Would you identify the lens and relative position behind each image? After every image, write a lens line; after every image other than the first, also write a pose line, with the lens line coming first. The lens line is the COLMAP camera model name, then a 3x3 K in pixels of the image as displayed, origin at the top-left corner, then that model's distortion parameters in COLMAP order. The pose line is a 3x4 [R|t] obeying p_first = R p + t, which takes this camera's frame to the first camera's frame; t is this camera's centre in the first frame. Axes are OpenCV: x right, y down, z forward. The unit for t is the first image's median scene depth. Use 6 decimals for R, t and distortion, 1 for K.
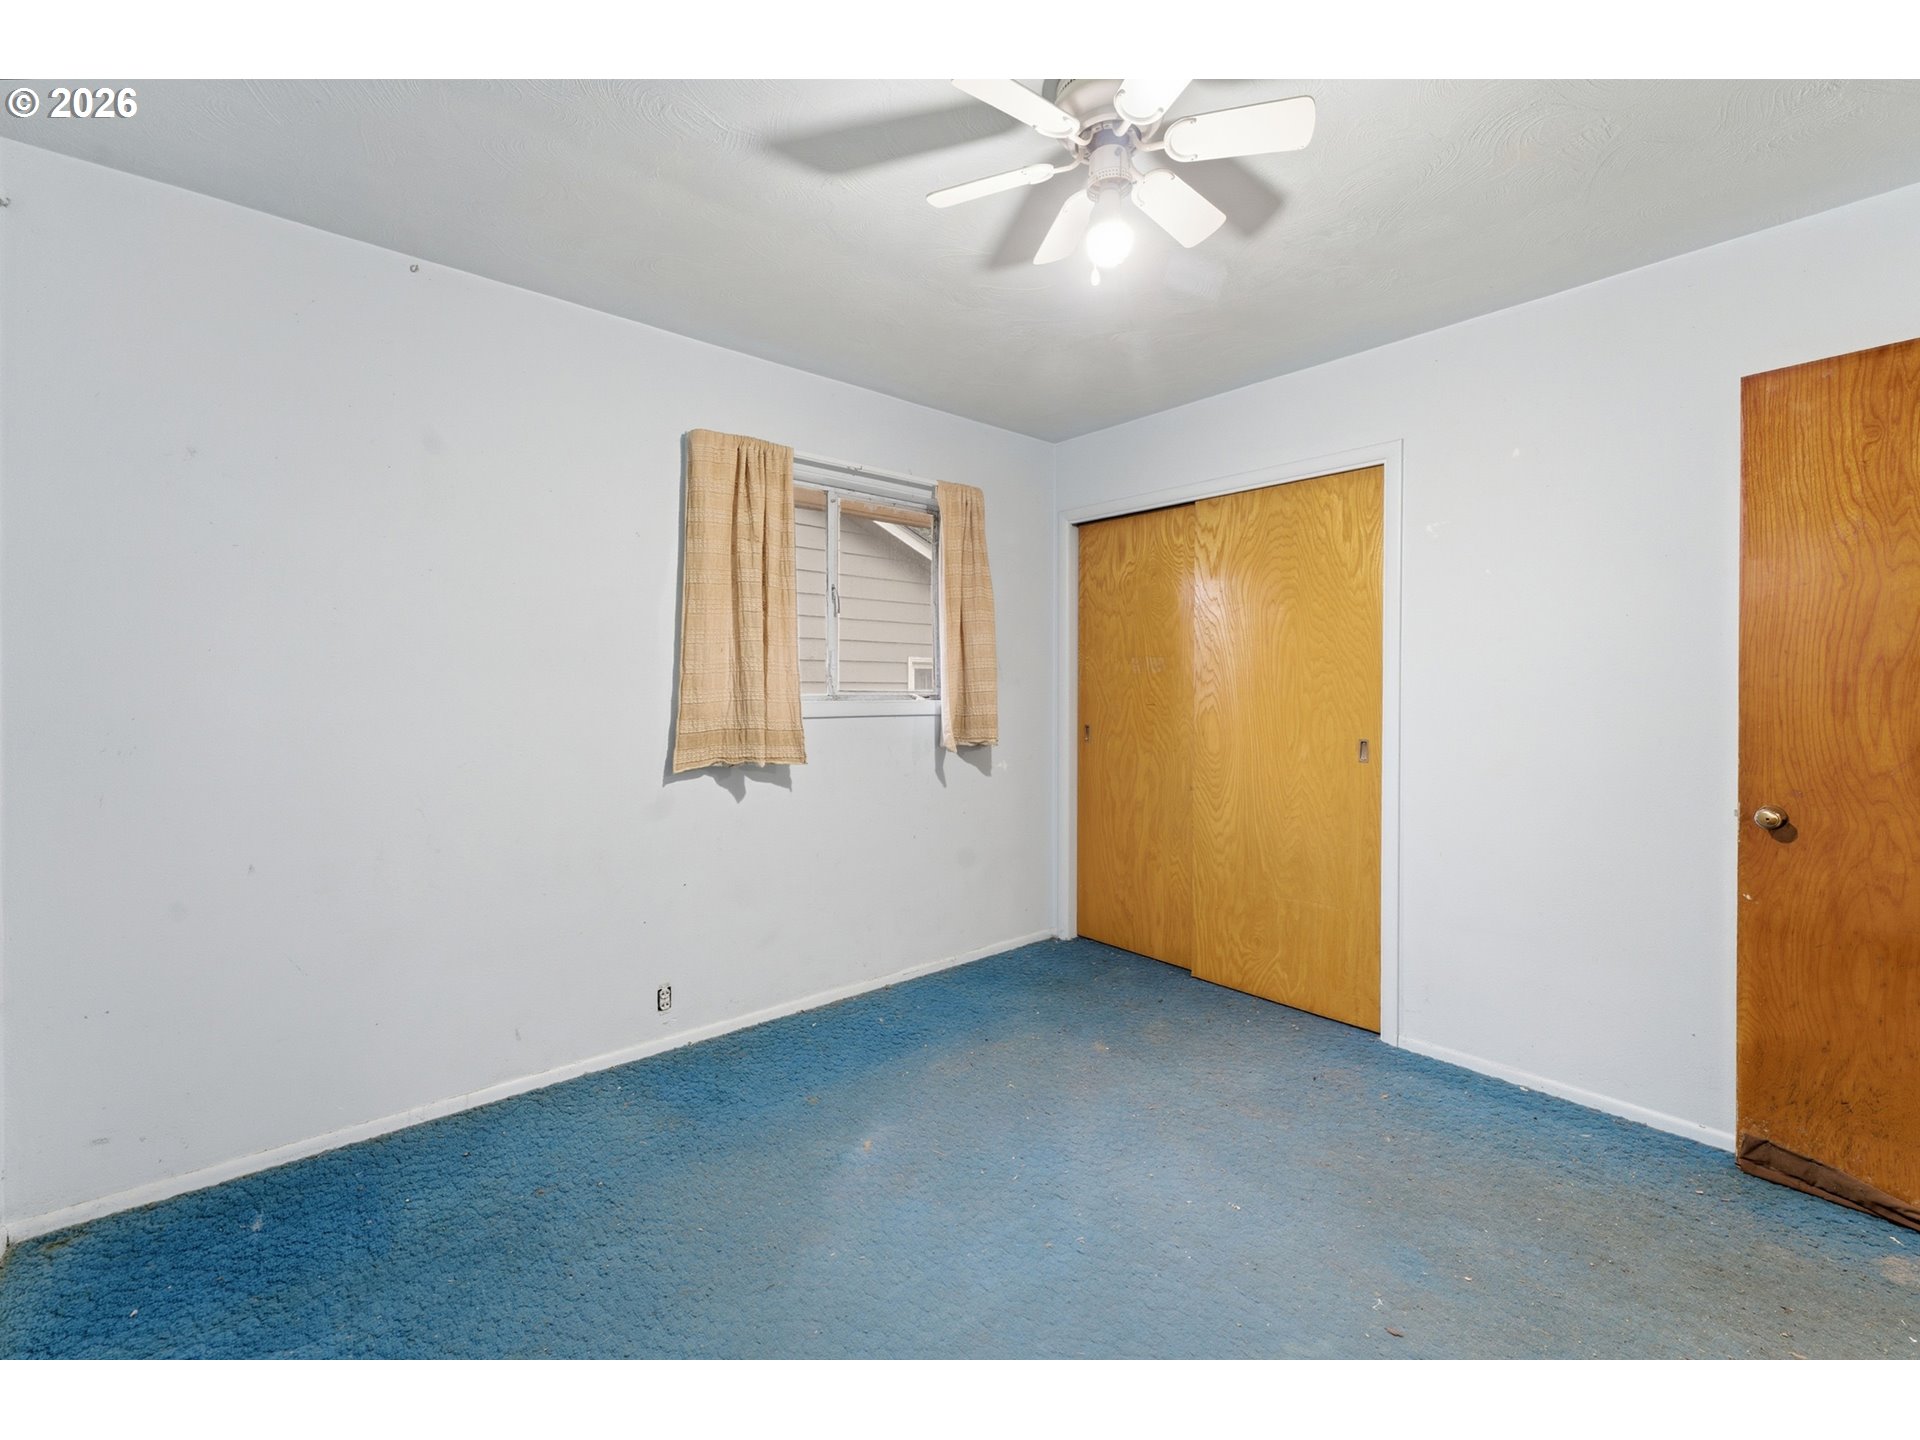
lens RADIAL K [[819.4, 0, 952.4], [0, 819.4, 713.9], [0, 0, 1]] dist [-0.003954, -0.000101]
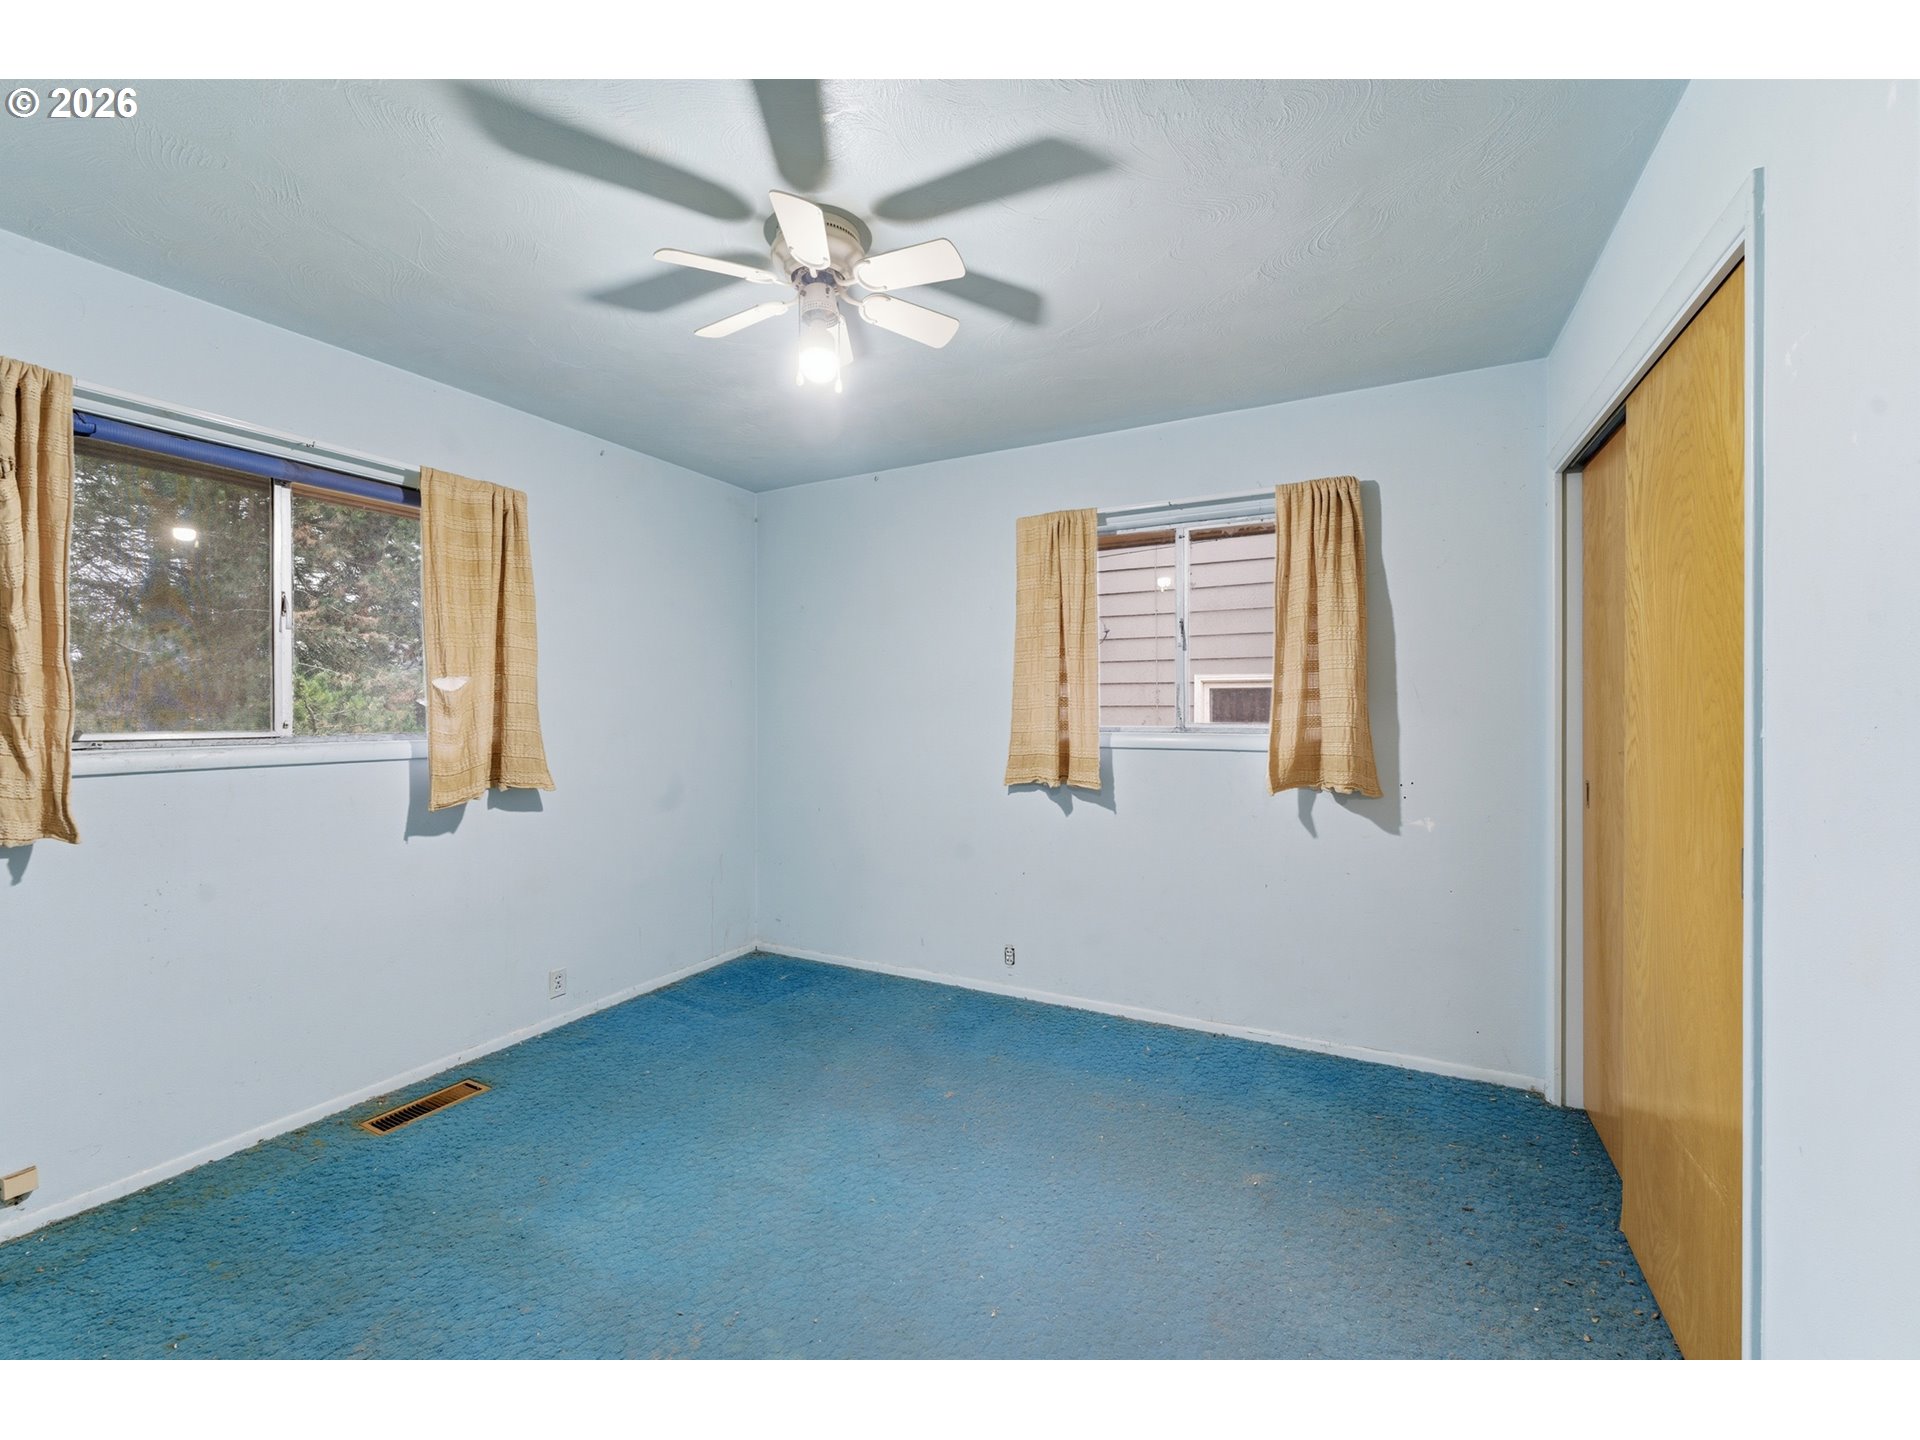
lens RADIAL K [[769.5, 0, 960.0], [0, 769.5, 720.0], [0, 0, 1]] dist [0.000793, 0.000398]
pose [[0.367548, 0.017263, -0.929844, 0.718070], [-0.020602, 0.999733, 0.010417, -0.040081], [0.929776, 0.015328, 0.367805, 0.437020]]
